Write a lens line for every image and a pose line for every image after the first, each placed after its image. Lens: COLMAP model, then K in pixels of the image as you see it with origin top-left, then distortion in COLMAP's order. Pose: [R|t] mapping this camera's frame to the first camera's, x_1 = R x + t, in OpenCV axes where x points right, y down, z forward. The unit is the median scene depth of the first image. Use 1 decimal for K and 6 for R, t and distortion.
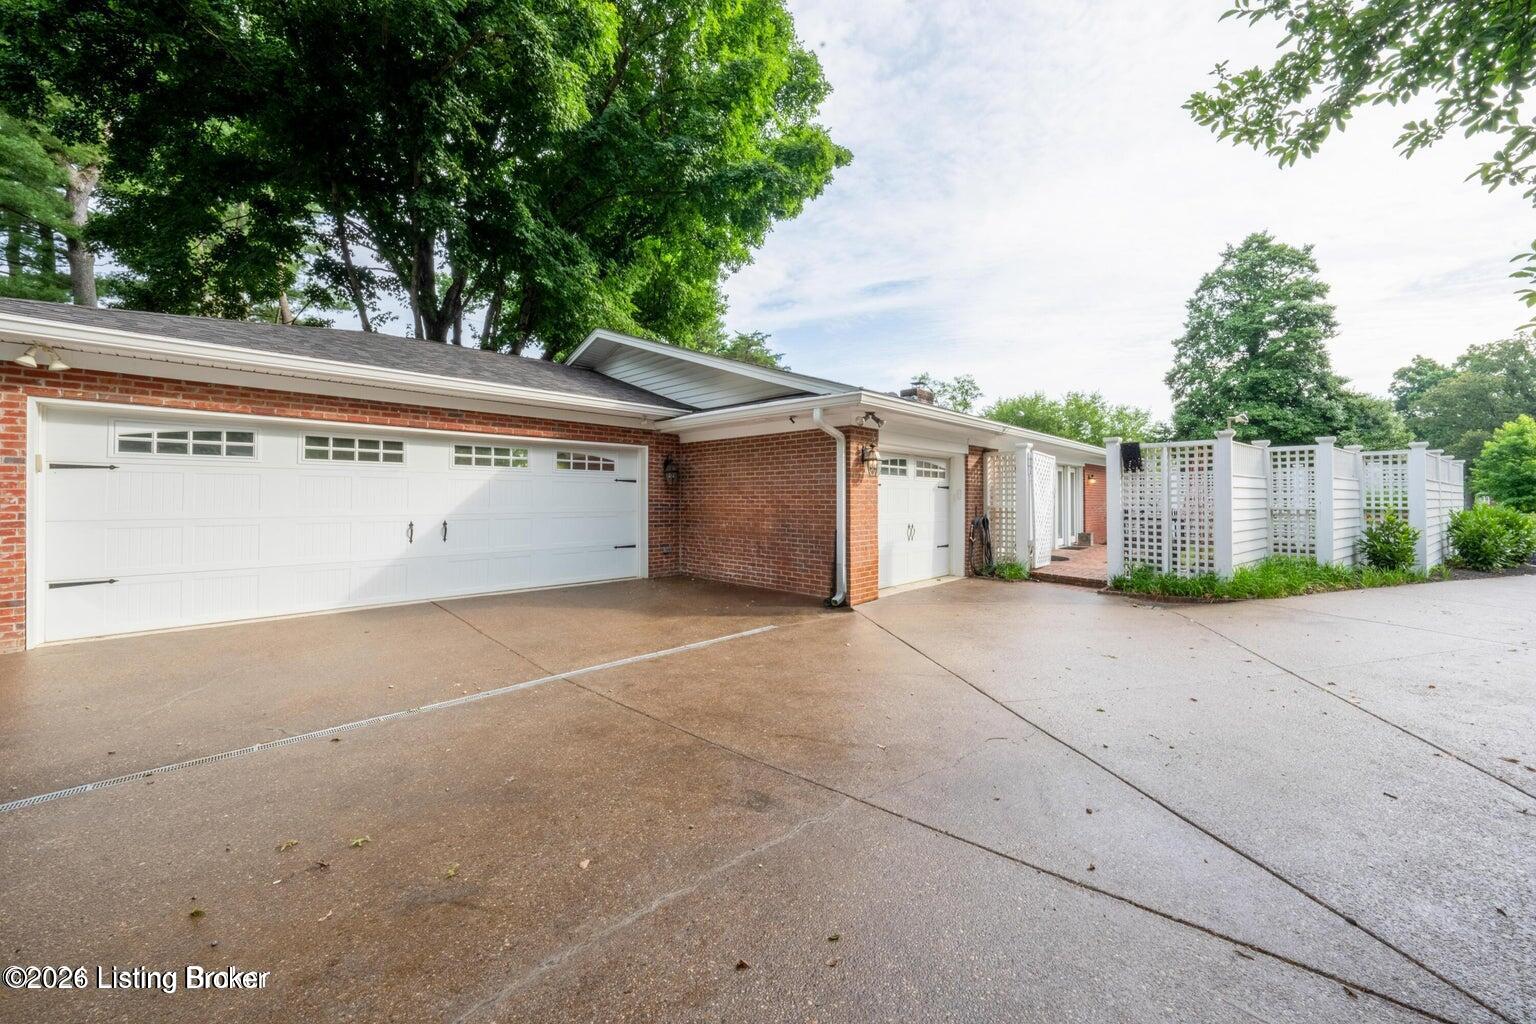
lens RADIAL K [[605.7, 0, 763.1], [0, 605.7, 473.3], [0, 0, 1]] dist [-0.014907, -0.000044]
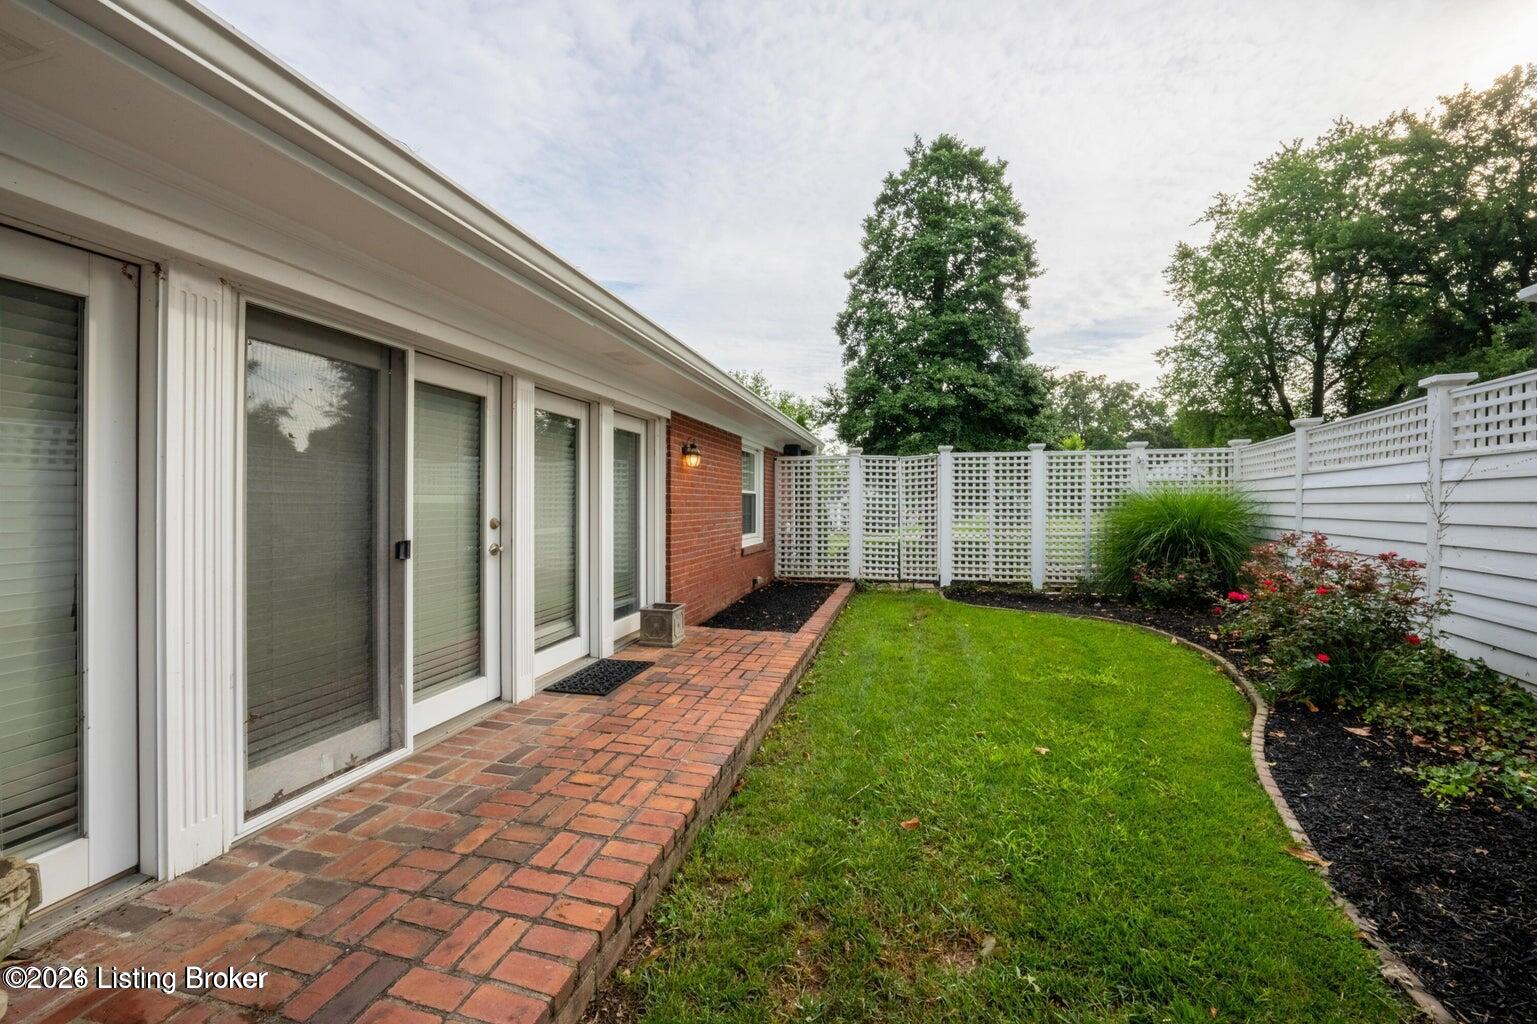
lens RADIAL K [[540.3, 0, 767.1], [0, 540.3, 504.1], [0, 0, 1]] dist [-0.012207, 0.000013]
pose [[0.883886, -0.010516, 0.467584, 0.650673], [-0.008288, 0.999238, 0.038139, 0.040486], [-0.467628, -0.037586, 0.883126, 1.020028]]
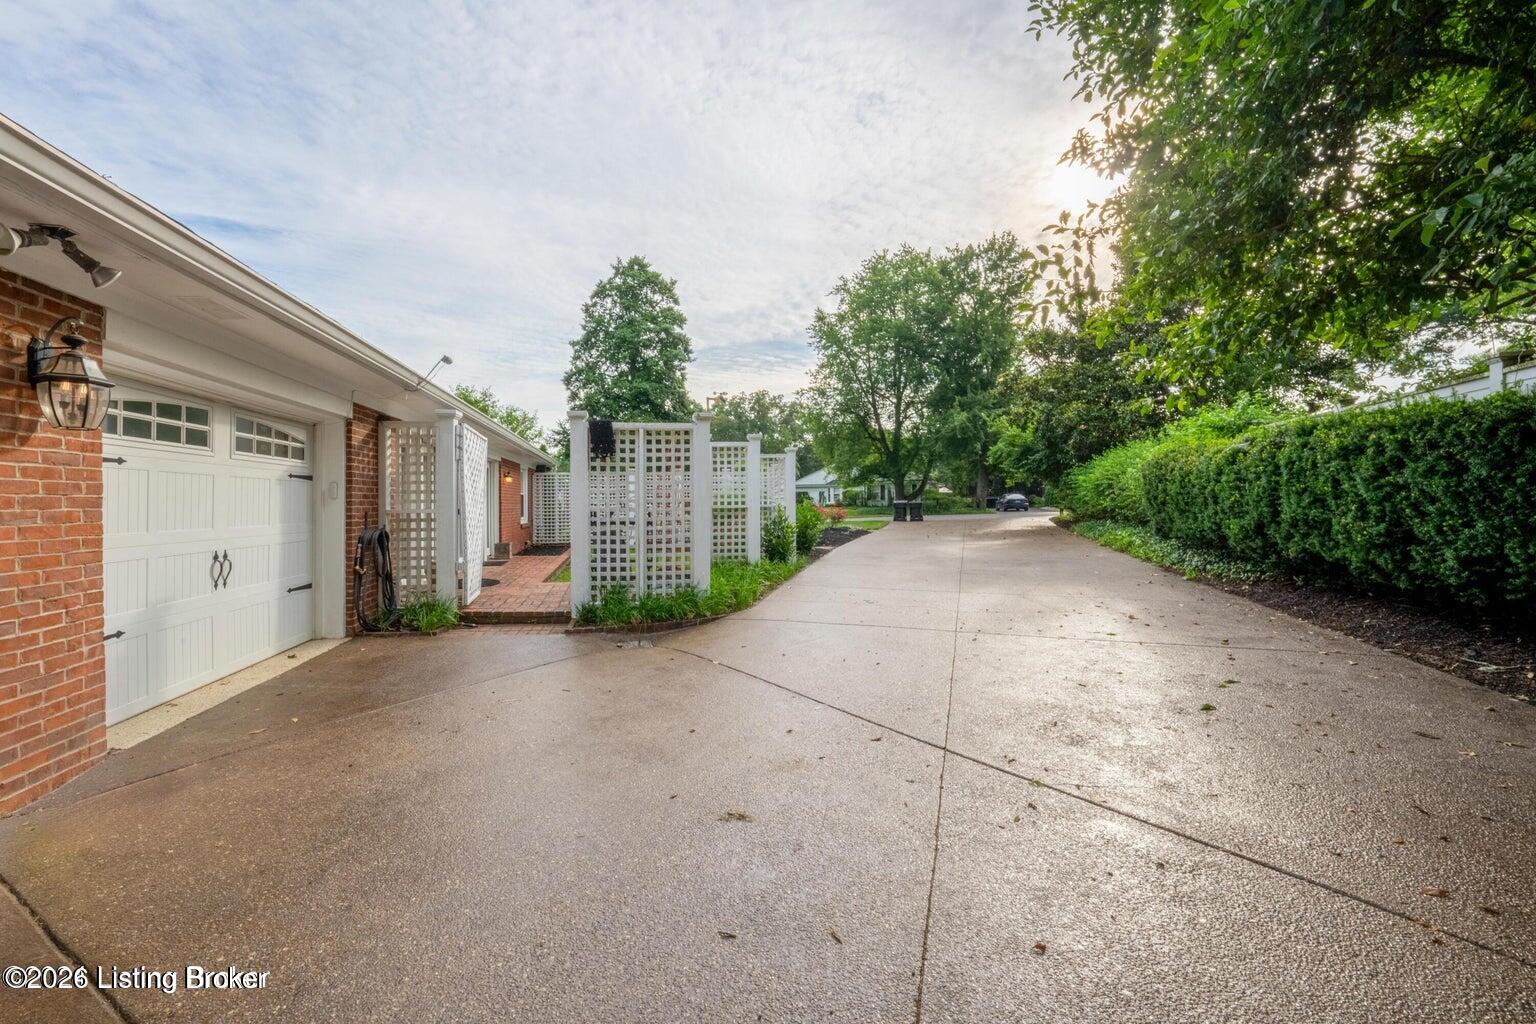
lens RADIAL K [[603.2, 0, 738.2], [0, 603.2, 502.5], [0, 0, 1]] dist [-0.018748, -0.000088]
pose [[0.595259, -0.009132, 0.803482, 0.106682], [-0.020769, 0.999426, 0.026746, 0.023739], [-0.803266, -0.032608, 0.594728, 0.383498]]
